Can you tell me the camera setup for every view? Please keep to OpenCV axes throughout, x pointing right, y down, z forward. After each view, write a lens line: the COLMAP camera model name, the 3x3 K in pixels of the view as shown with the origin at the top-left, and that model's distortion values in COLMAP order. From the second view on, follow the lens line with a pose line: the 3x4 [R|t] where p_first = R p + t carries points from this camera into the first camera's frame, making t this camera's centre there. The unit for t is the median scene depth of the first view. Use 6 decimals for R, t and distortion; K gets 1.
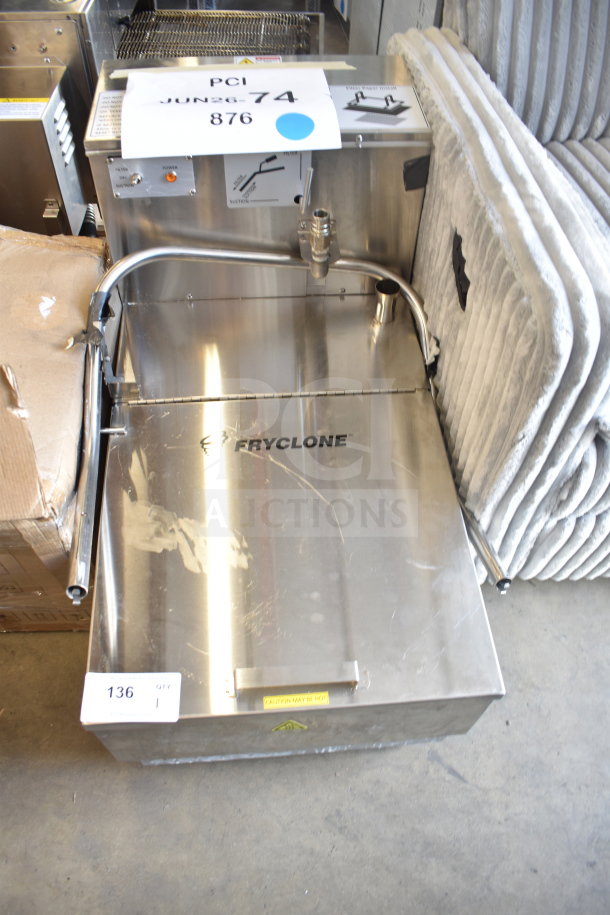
lens RADIAL K [[710.2, 0, 301.6], [0, 710.2, 457.8], [0, 0, 1]] dist [-0.109281, 0.018049]
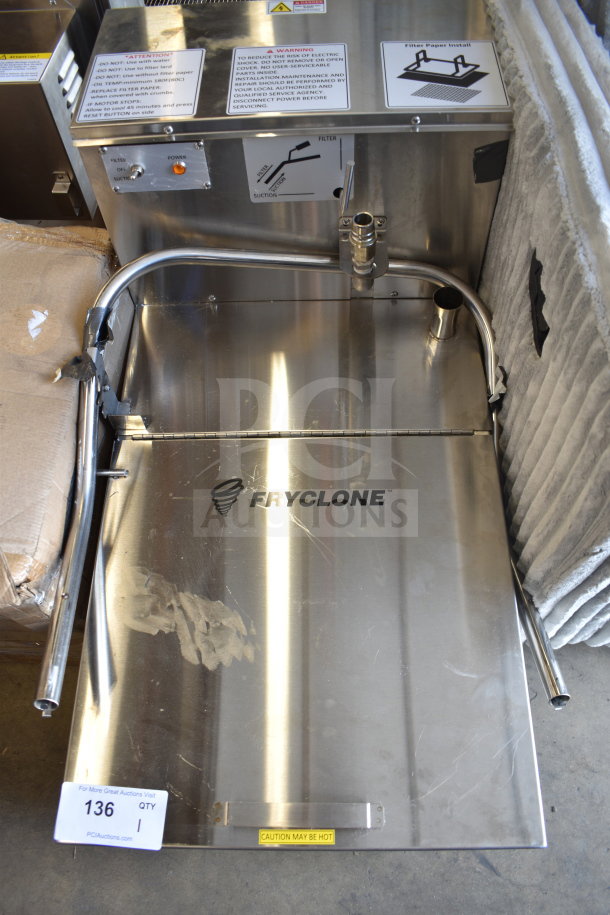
lens RADIAL K [[710.2, 0, 297.7], [0, 710.2, 458.9], [0, 0, 1]] dist [-0.109281, 0.018049]
pose [[0.993433, 0.045645, -0.104916, 0.048276], [-0.032063, 0.991297, 0.127678, -0.175078], [0.109831, -0.123475, 0.986251, 0.177089]]
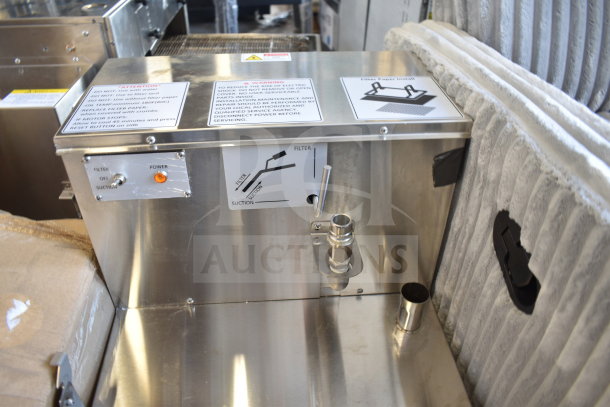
lens RADIAL K [[473.5, 0, 306.0], [0, 473.5, 208.1], [0, 0, 1]] dist [-0.109281, 0.018049]
pose [[0.999812, -0.017571, 0.008180, -0.017329], [0.019153, 0.960283, -0.278371, -0.205080], [-0.002964, 0.278475, 0.960439, 0.461875]]
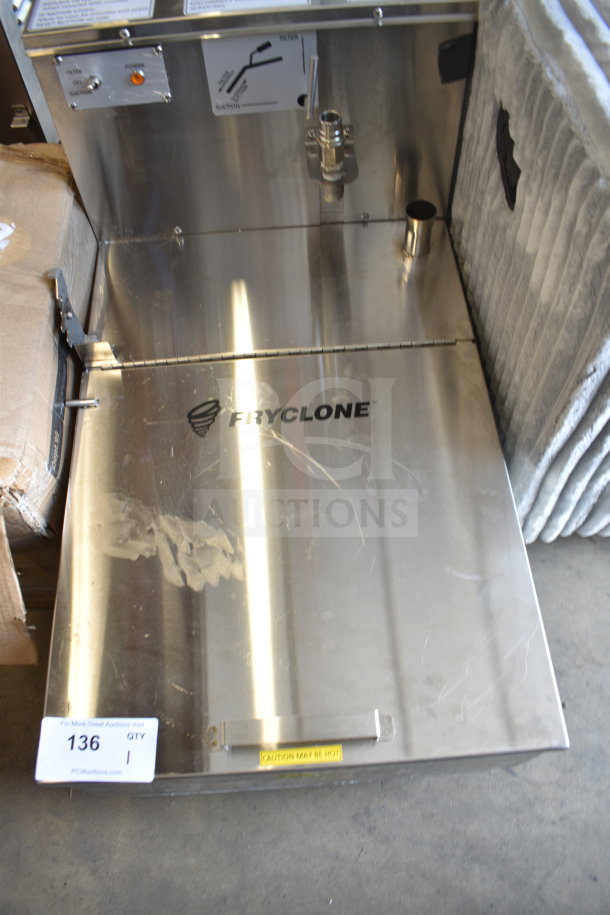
lens RADIAL K [[710.2, 0, 286.6], [0, 710.2, 460.1], [0, 0, 1]] dist [-0.109281, 0.018049]
pose [[0.997138, -0.025423, -0.071206, 0.025476], [0.031703, 0.995571, 0.088511, -0.008337], [0.068641, -0.090515, 0.993527, 0.166900]]
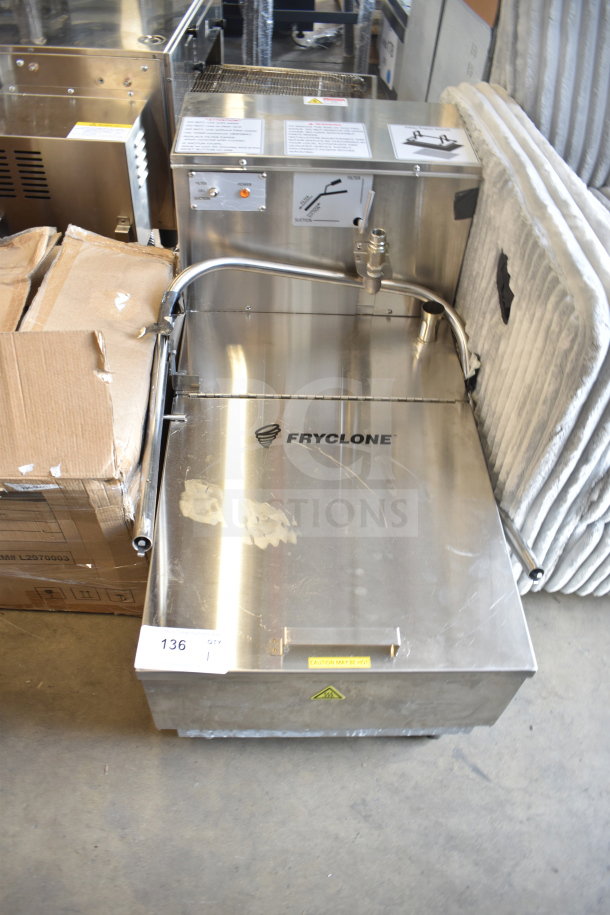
lens RADIAL K [[710.2, 0, 298.9], [0, 710.2, 457.1], [0, 0, 1]] dist [-0.109281, 0.018049]
pose [[0.997883, 0.060622, -0.023568, -0.049325], [-0.062599, 0.993510, -0.094968, 0.113179], [0.017658, 0.096242, 0.995201, -0.065124]]
